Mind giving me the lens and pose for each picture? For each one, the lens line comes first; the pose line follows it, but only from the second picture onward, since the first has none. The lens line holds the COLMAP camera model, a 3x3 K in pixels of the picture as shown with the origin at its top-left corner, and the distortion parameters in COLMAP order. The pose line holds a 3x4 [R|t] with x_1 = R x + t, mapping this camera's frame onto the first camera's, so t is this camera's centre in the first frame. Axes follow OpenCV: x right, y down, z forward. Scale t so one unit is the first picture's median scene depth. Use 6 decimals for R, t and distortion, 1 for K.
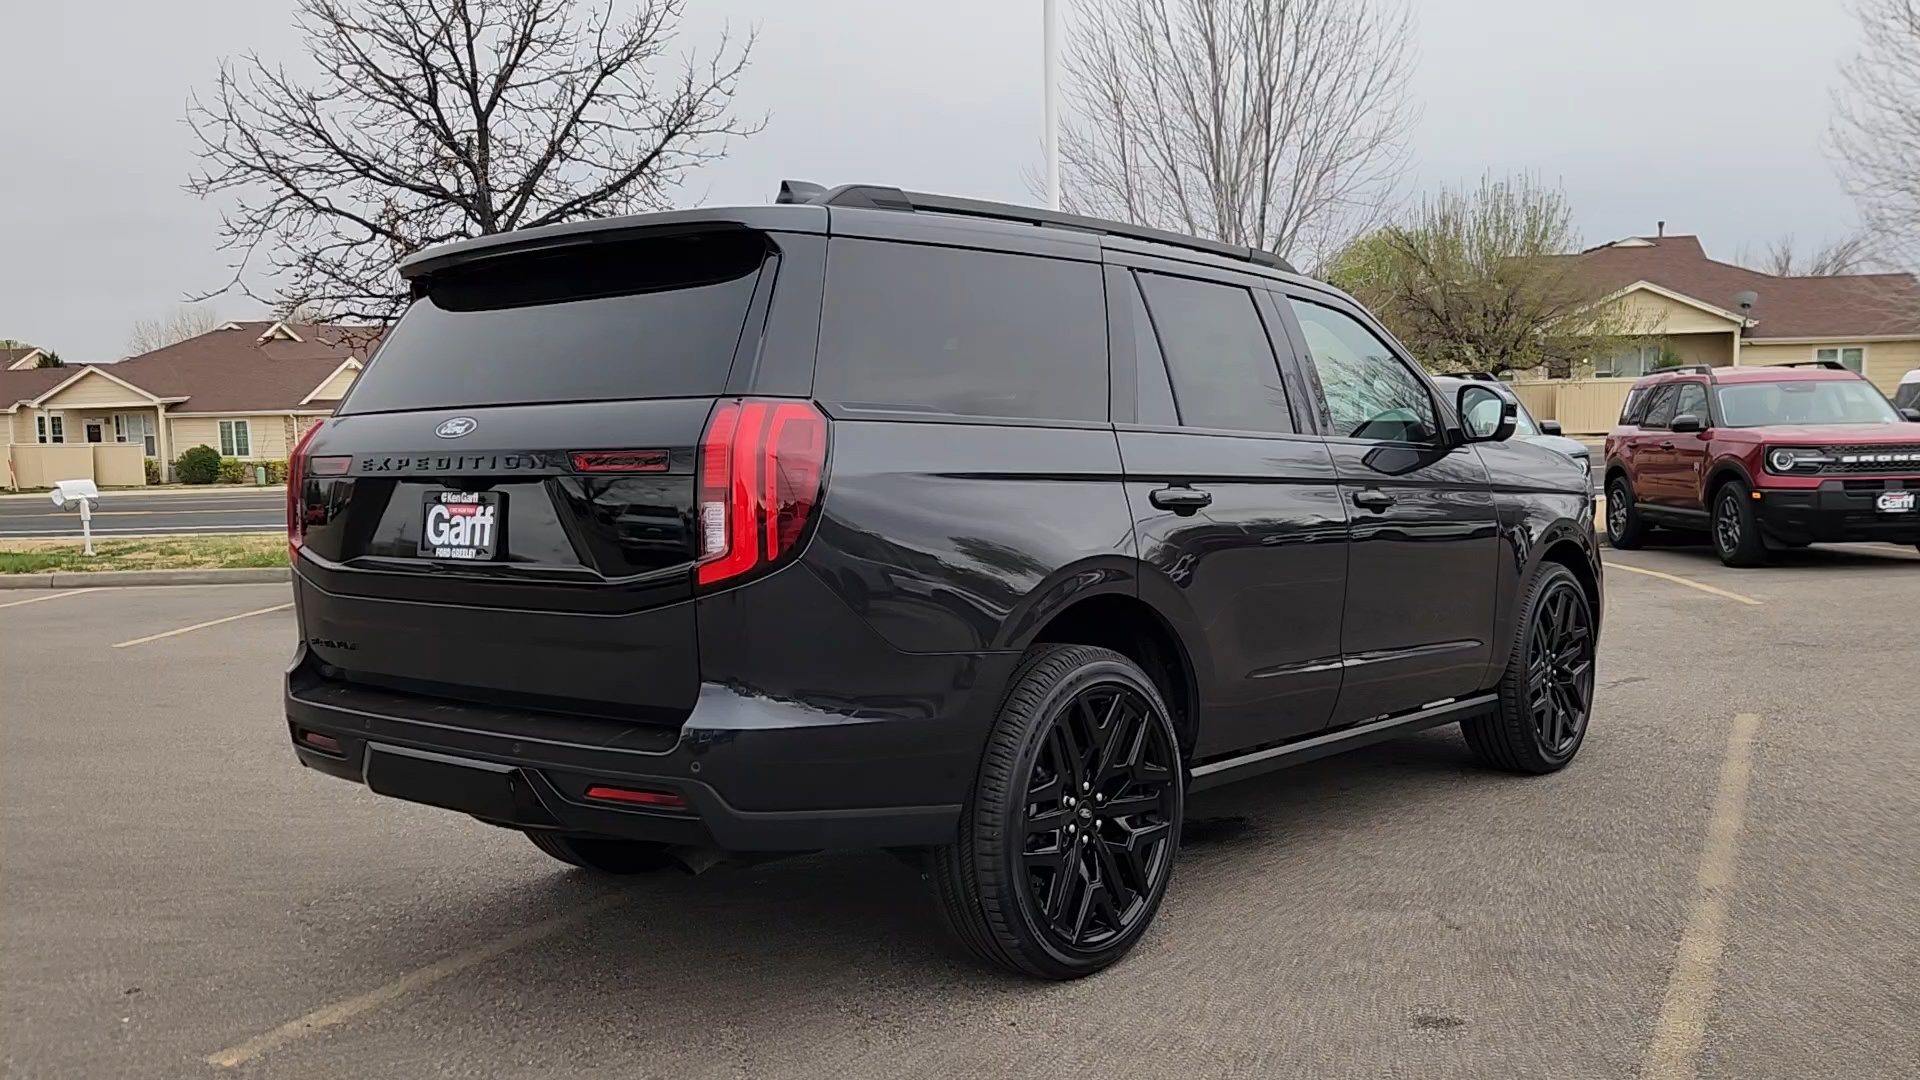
lens RADIAL K [[1657.1, 0, 945.3], [0, 1657.1, 543.5], [0, 0, 1]] dist [0.039546, -0.036073]
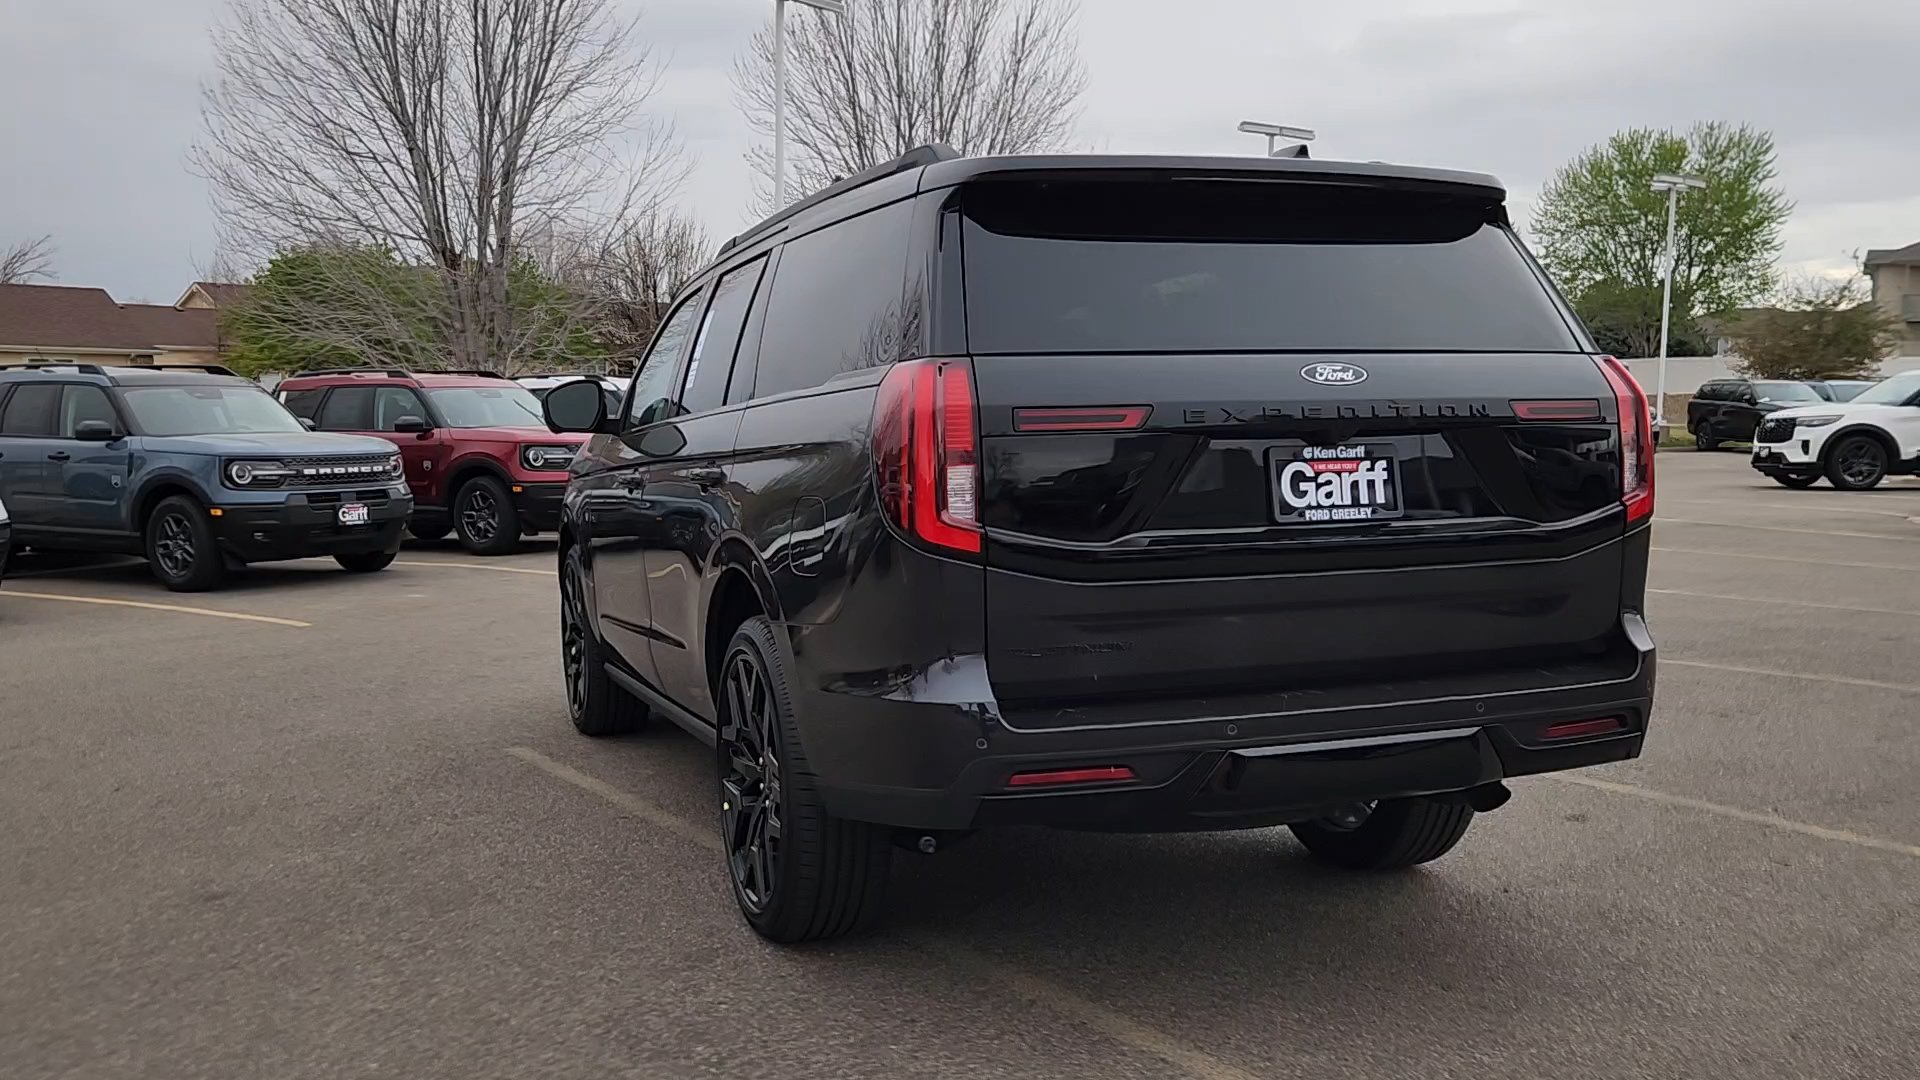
lens RADIAL K [[1663.0, 0, 943.2], [0, 1663.0, 536.4], [0, 0, 1]] dist [0.029848, -0.015921]
pose [[0.488577, -0.044906, 0.871365, -0.996349], [0.056533, 0.998205, 0.019744, -0.010178], [-0.870687, 0.039615, 0.490239, 0.630641]]
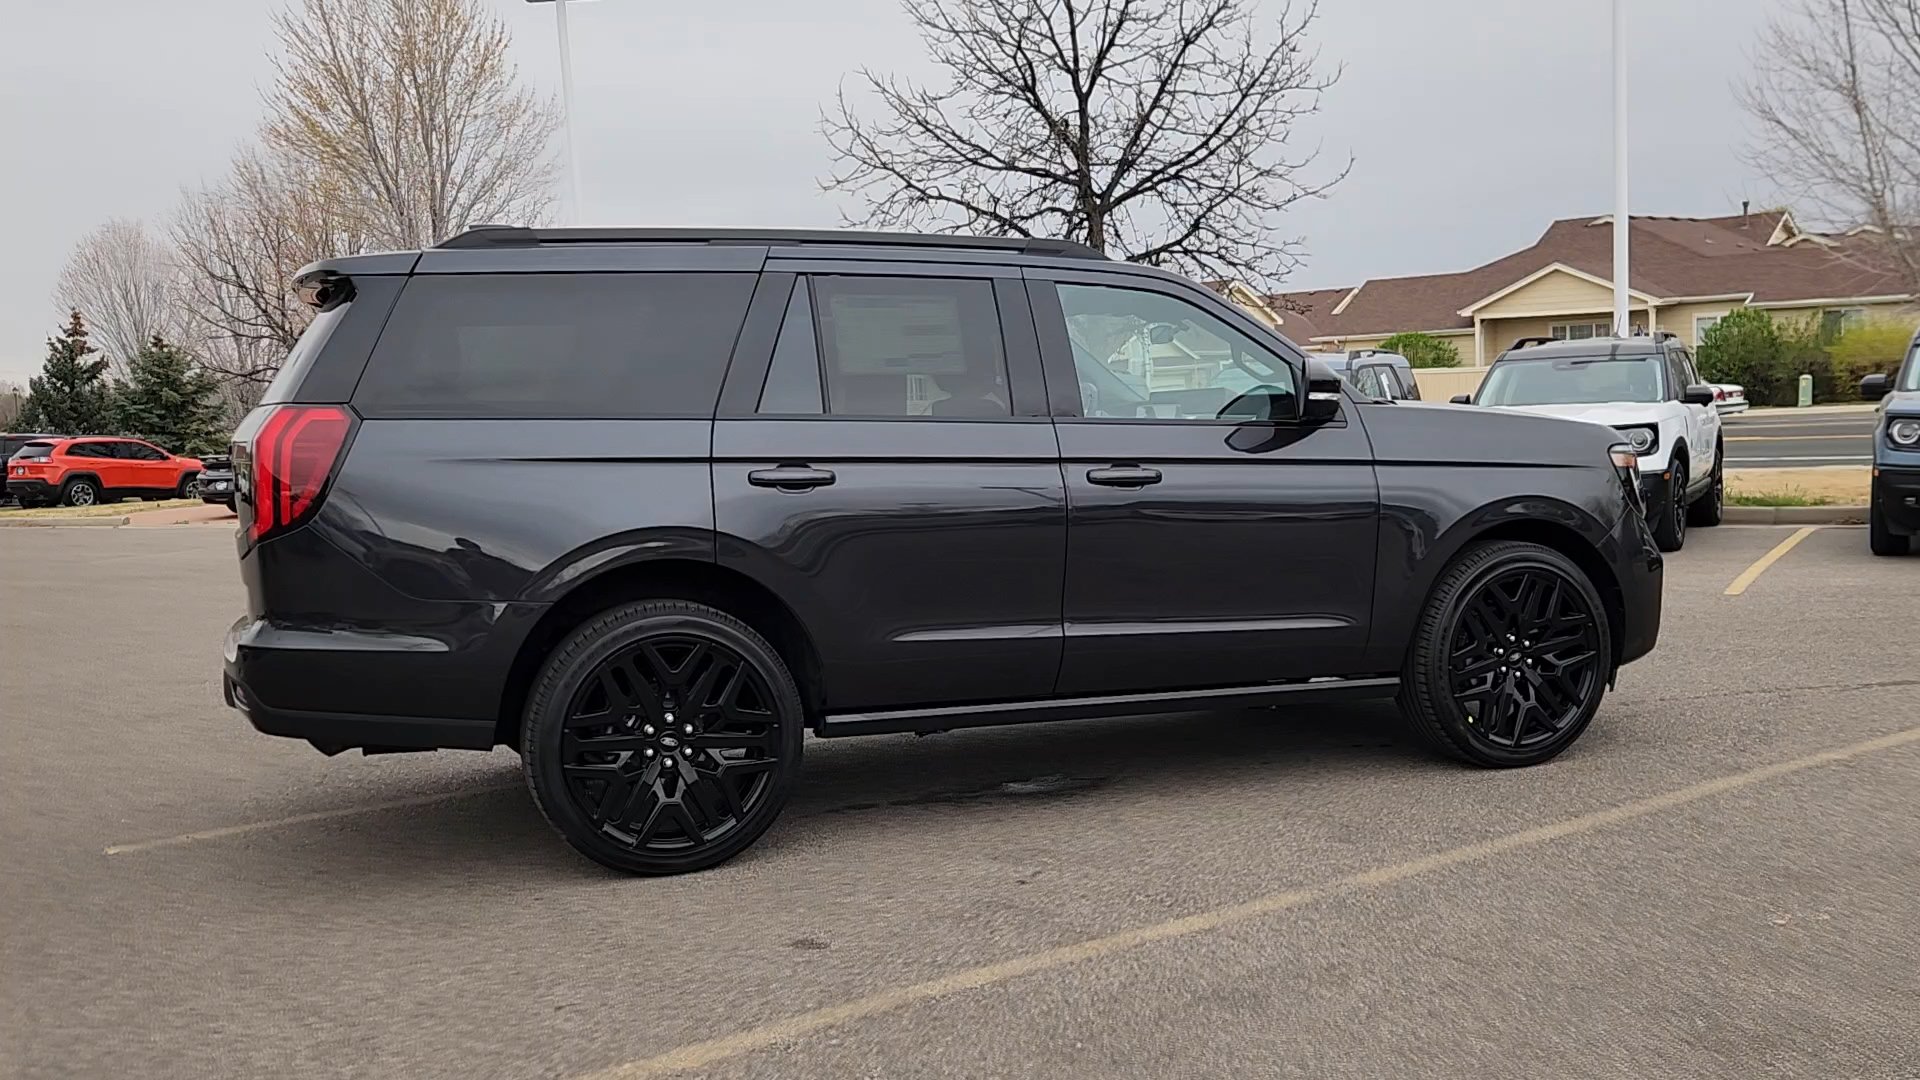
lens RADIAL K [[1657.1, 0, 944.8], [0, 1657.1, 546.1], [0, 0, 1]] dist [0.039546, -0.036073]
pose [[0.874178, 0.031482, -0.484583, 0.760632], [-0.015391, 0.999191, 0.037149, -0.023425], [0.485361, -0.025017, 0.873956, 0.050232]]
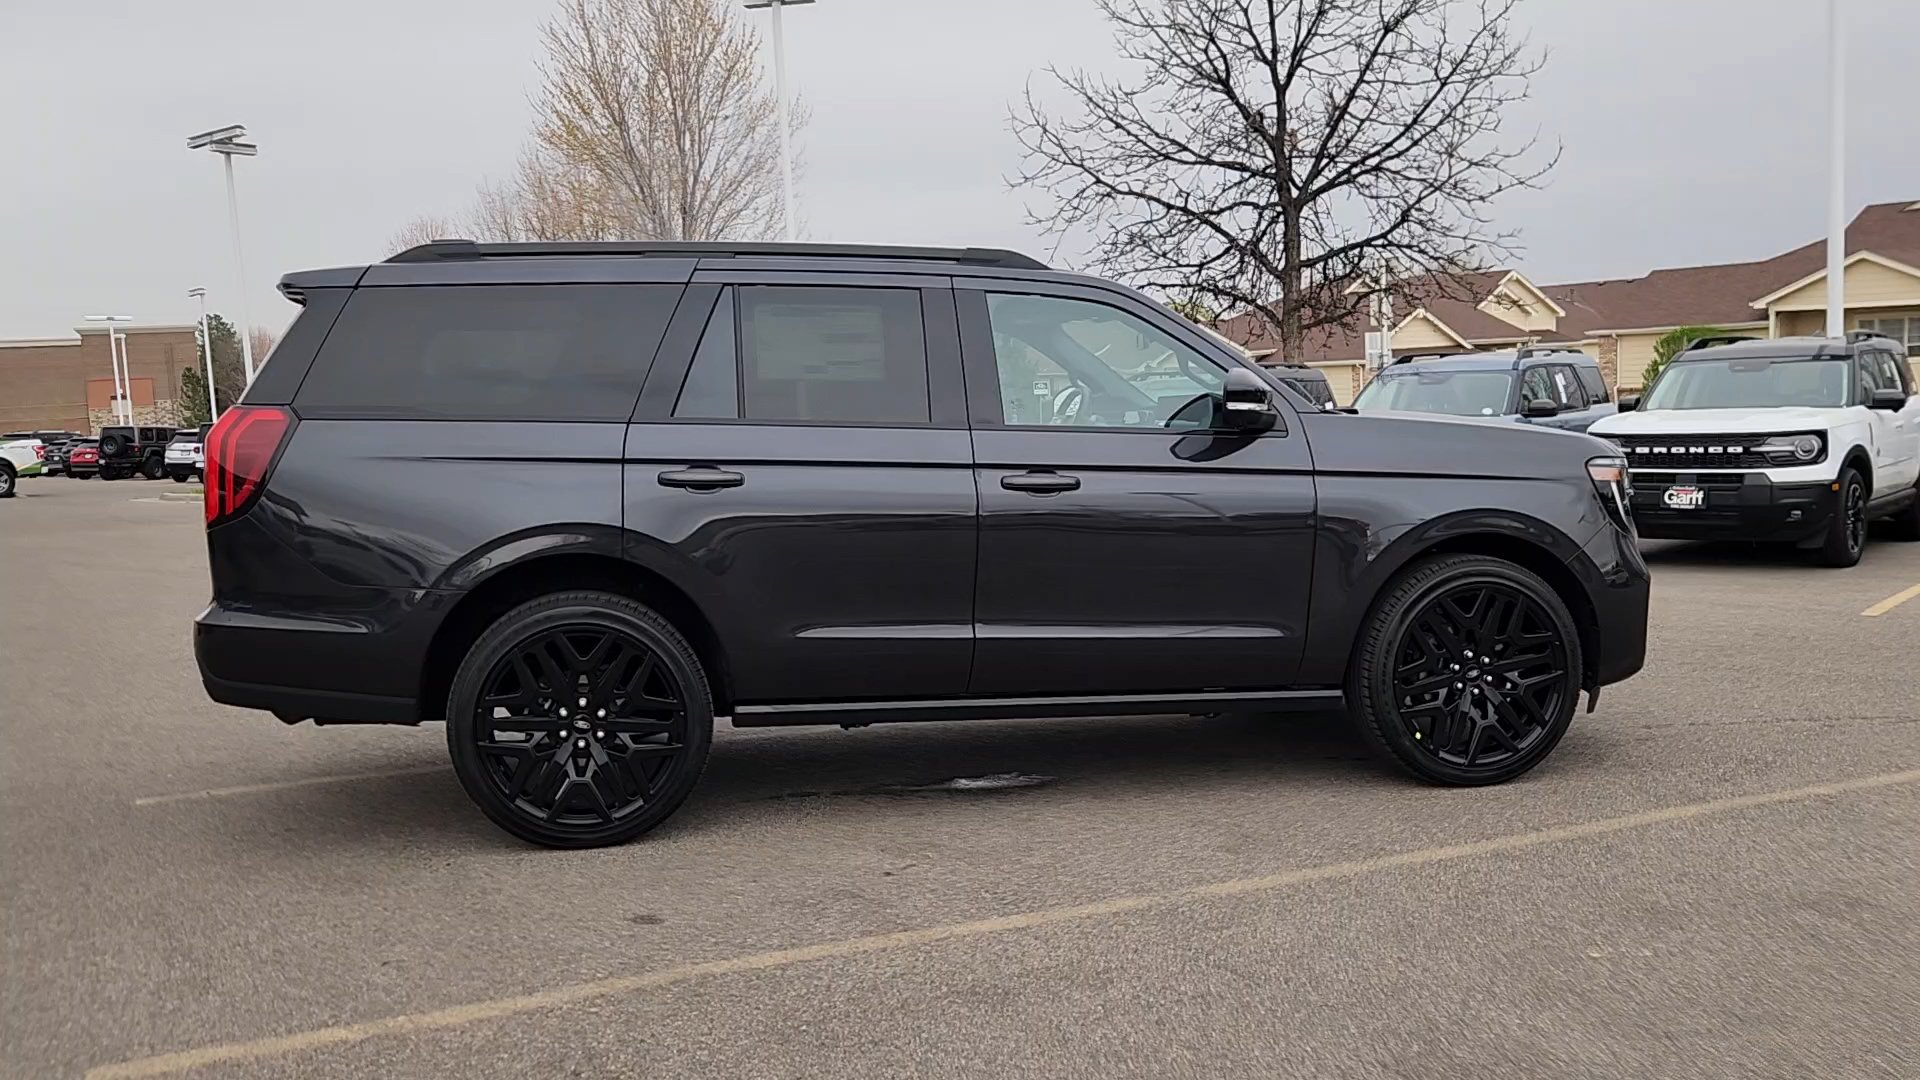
lens RADIAL K [[1657.1, 0, 949.7], [0, 1657.1, 548.8], [0, 0, 1]] dist [0.039546, -0.036073]
pose [[0.783614, 0.054865, -0.618821, 0.994409], [-0.032163, 0.998340, 0.047786, -0.038767], [0.620415, -0.017543, 0.784077, 0.161167]]
